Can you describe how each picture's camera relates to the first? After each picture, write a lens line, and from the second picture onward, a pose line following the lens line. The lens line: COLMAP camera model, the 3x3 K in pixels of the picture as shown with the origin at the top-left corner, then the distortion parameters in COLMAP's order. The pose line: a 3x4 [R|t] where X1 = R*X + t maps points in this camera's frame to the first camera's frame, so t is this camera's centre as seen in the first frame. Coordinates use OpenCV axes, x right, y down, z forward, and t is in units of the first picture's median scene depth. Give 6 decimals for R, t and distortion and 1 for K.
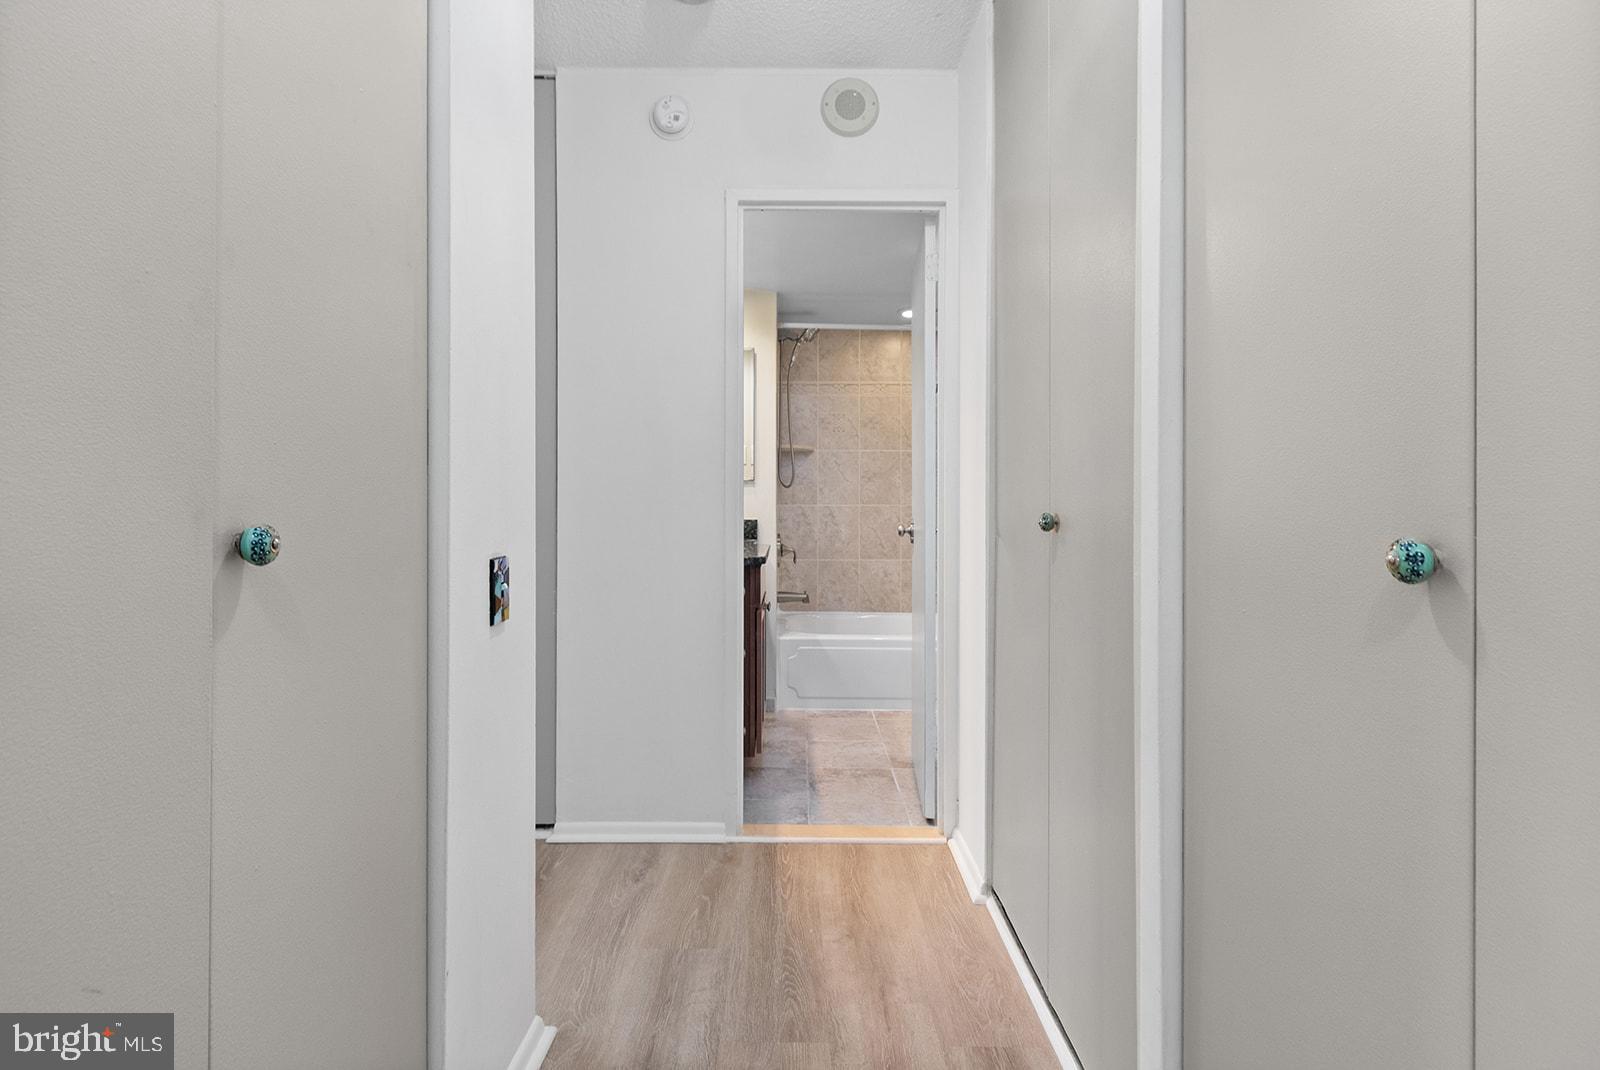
lens RADIAL K [[760.5, 0, 791.1], [0, 760.5, 495.2], [0, 0, 1]] dist [0.000744, -0.000028]
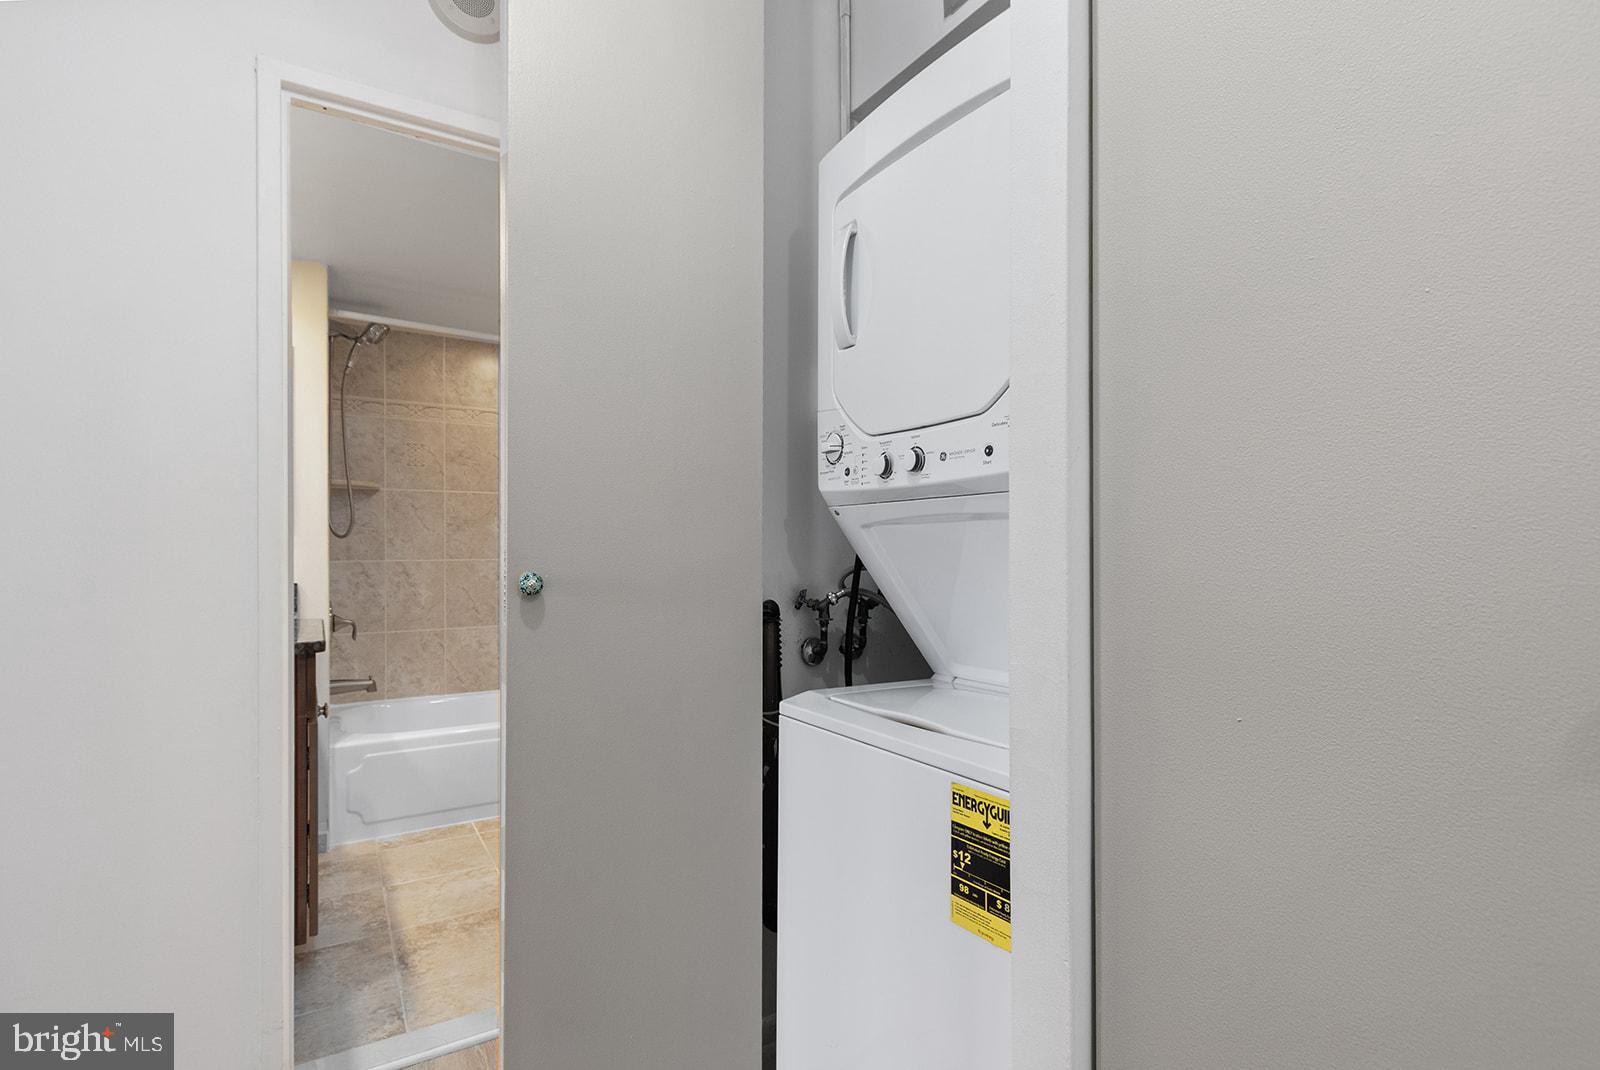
lens RADIAL K [[771.1, 0, 792.2], [0, 771.1, 544.7], [0, 0, 1]] dist [0.019280, -0.007809]
pose [[0.851605, -0.003591, 0.524173, -0.025453], [0.004311, 0.999991, -0.000154, -0.001194], [-0.524167, 0.002391, 0.851612, 0.121995]]
